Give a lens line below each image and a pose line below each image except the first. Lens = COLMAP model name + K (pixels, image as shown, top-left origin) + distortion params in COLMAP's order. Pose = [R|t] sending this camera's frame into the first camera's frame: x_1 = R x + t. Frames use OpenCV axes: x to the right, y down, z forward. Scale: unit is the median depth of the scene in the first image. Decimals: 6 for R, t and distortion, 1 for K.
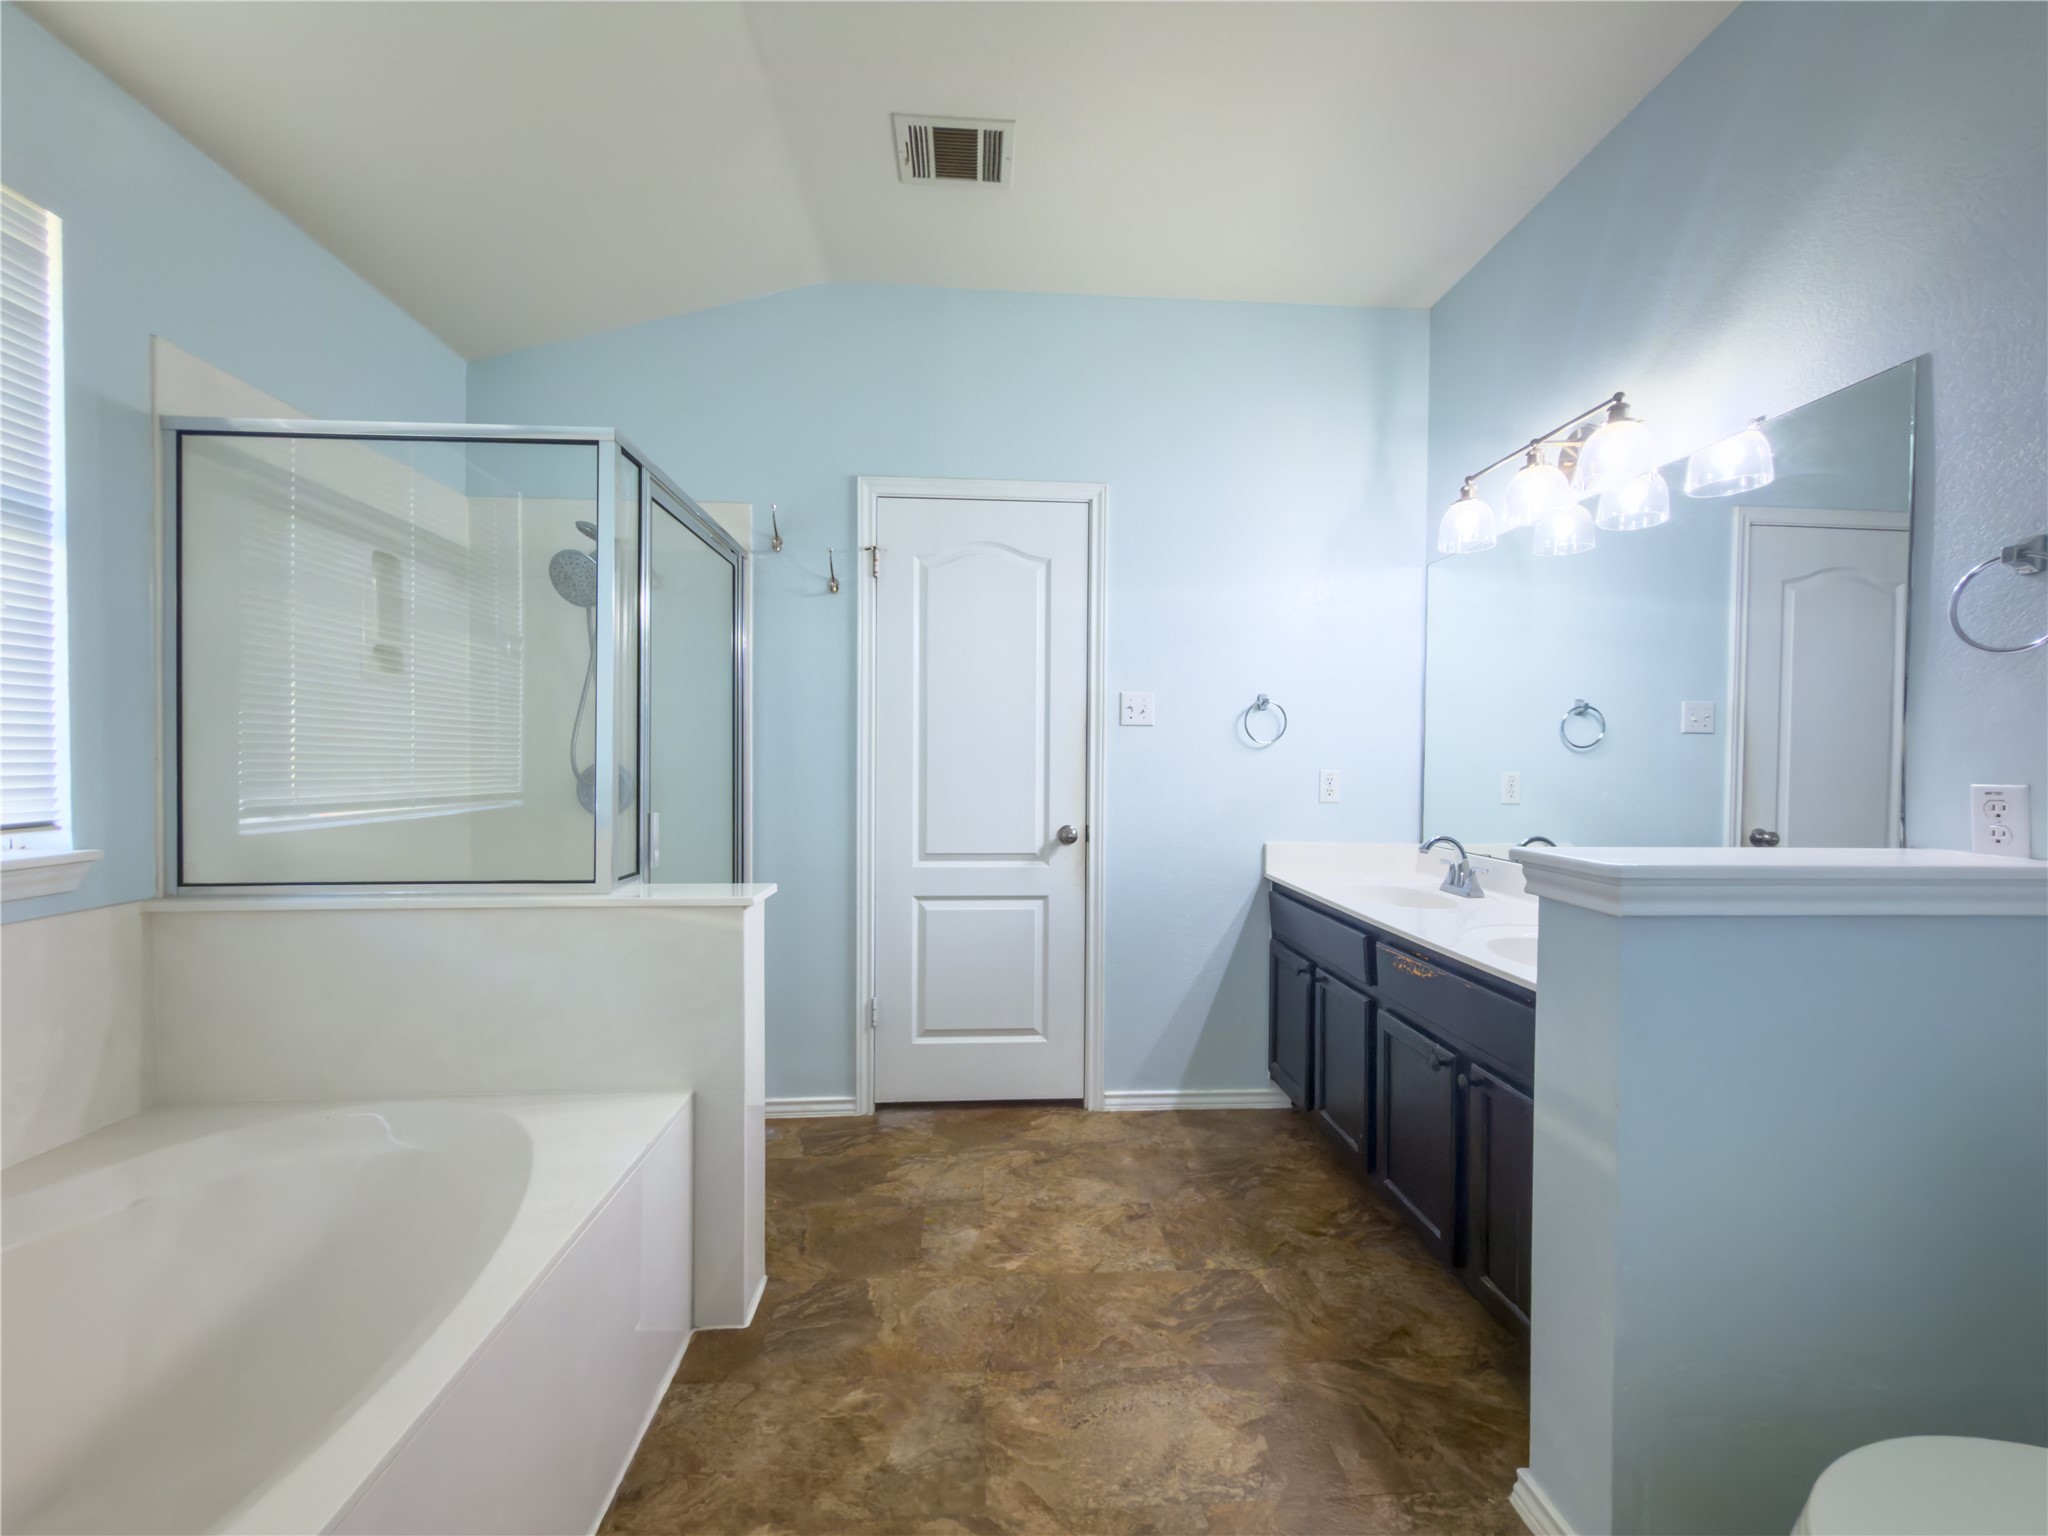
lens RADIAL K [[821.8, 0, 1024.0], [0, 821.8, 768.0], [0, 0, 1]] dist [-0.002655, -0.000509]
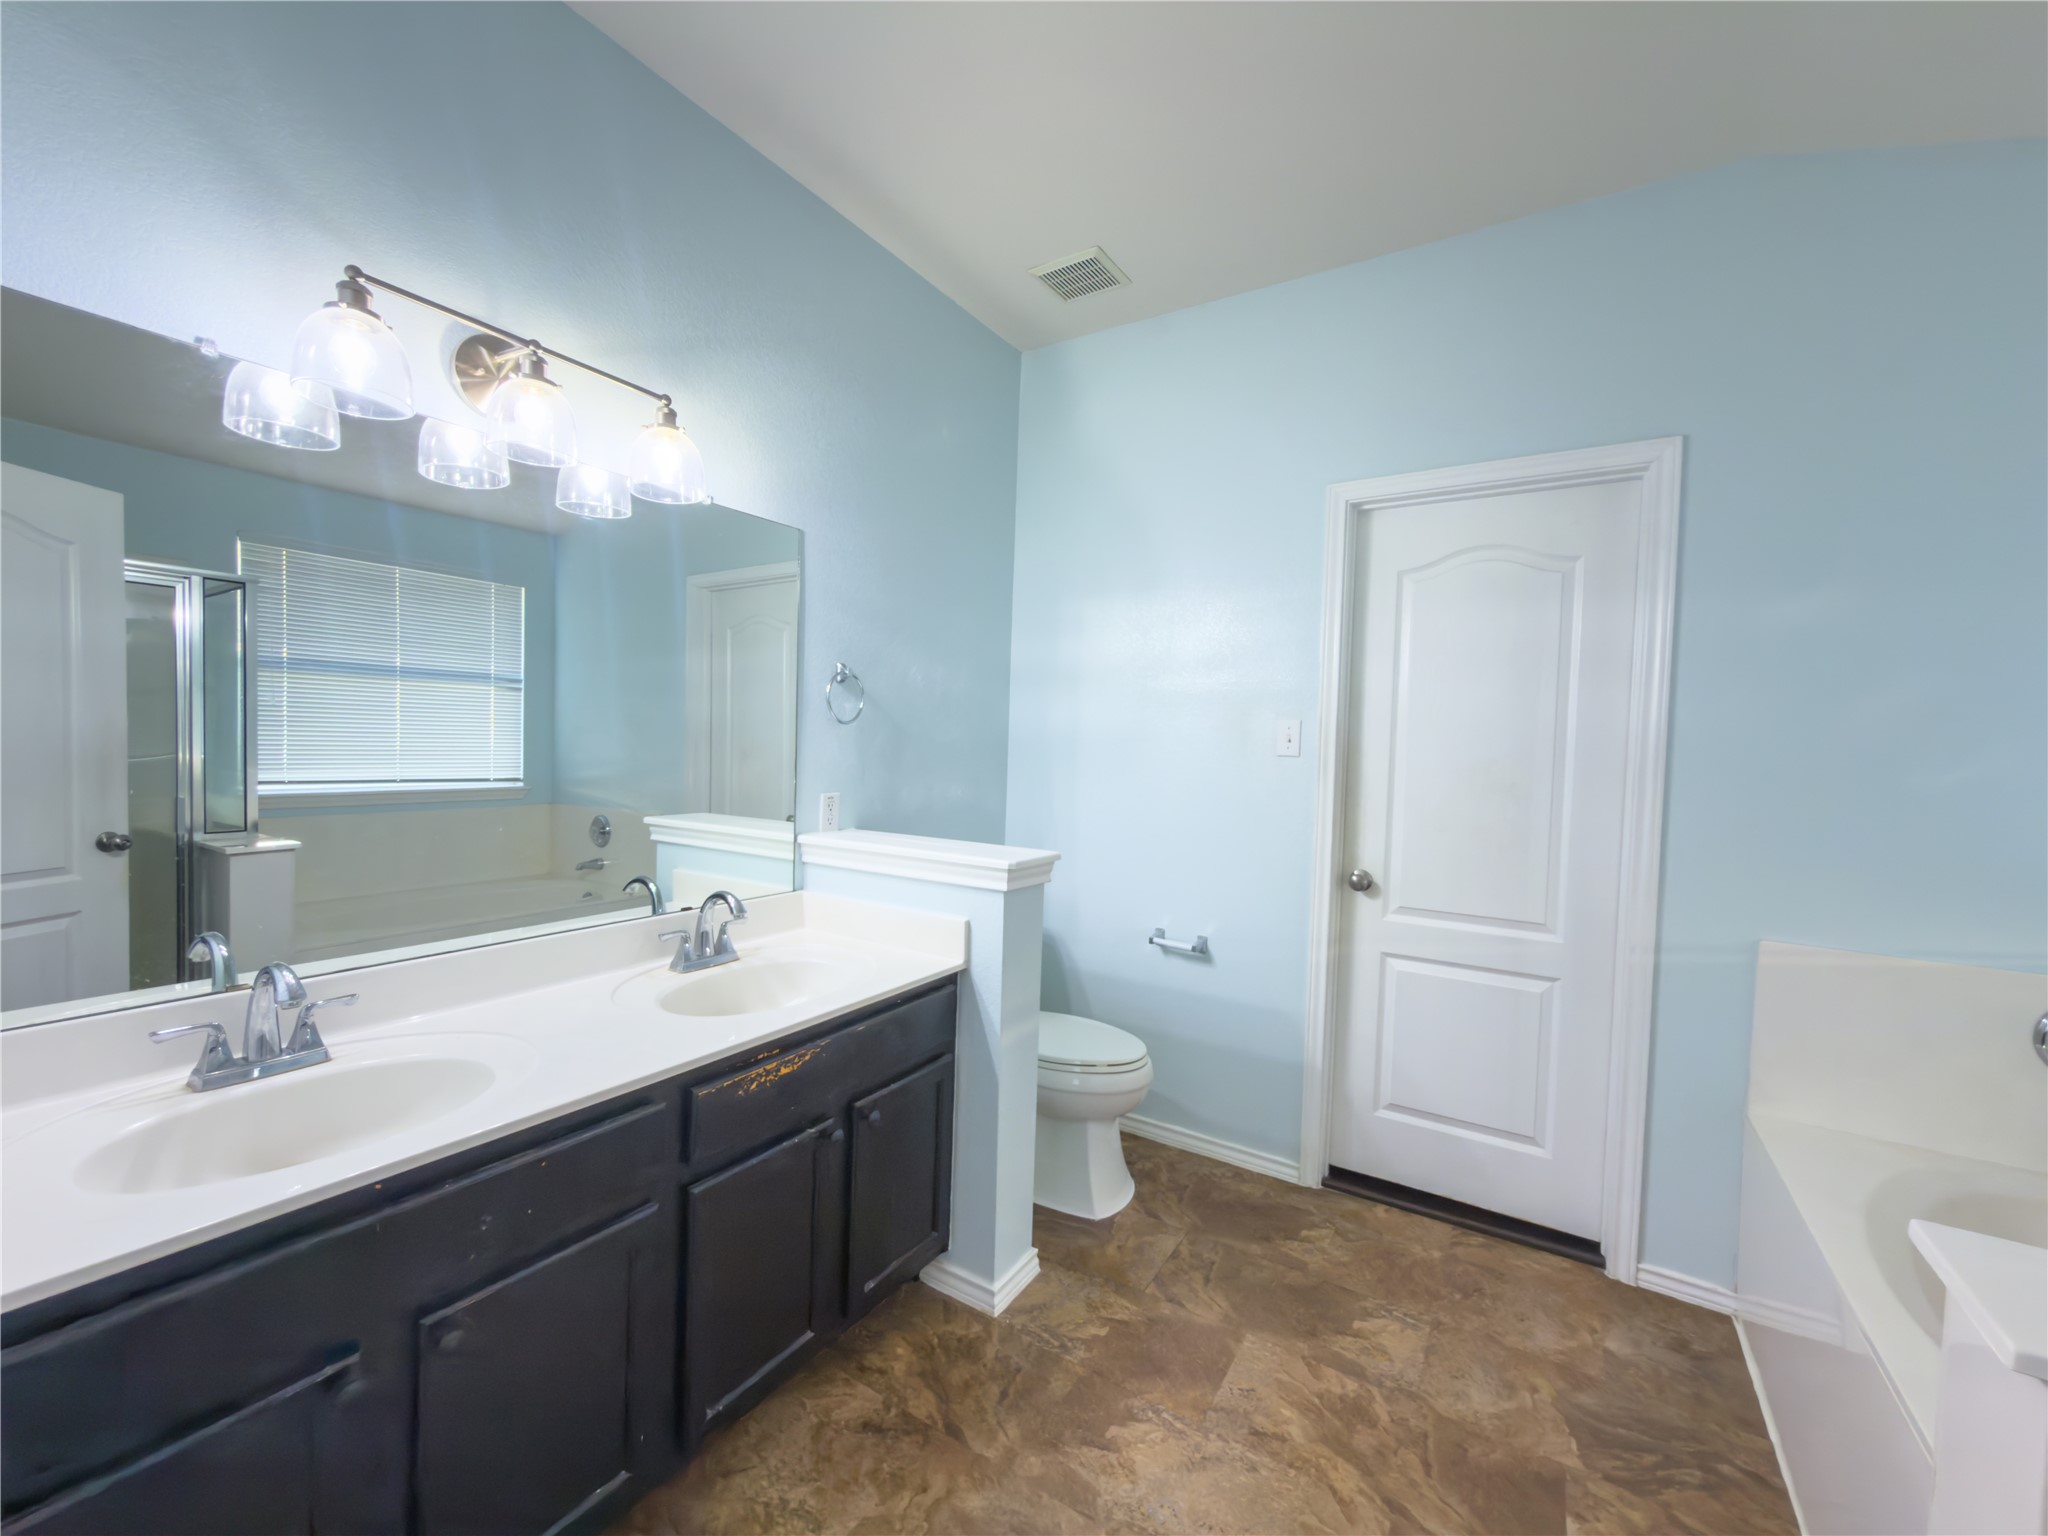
lens RADIAL K [[821.8, 0, 1024.0], [0, 821.8, 768.0], [0, 0, 1]] dist [-0.002655, -0.000509]
pose [[-0.806543, -0.052714, 0.588821, -0.214914], [-0.025536, 0.998193, 0.054385, -0.125564], [-0.590624, 0.028827, -0.806432, 1.907085]]
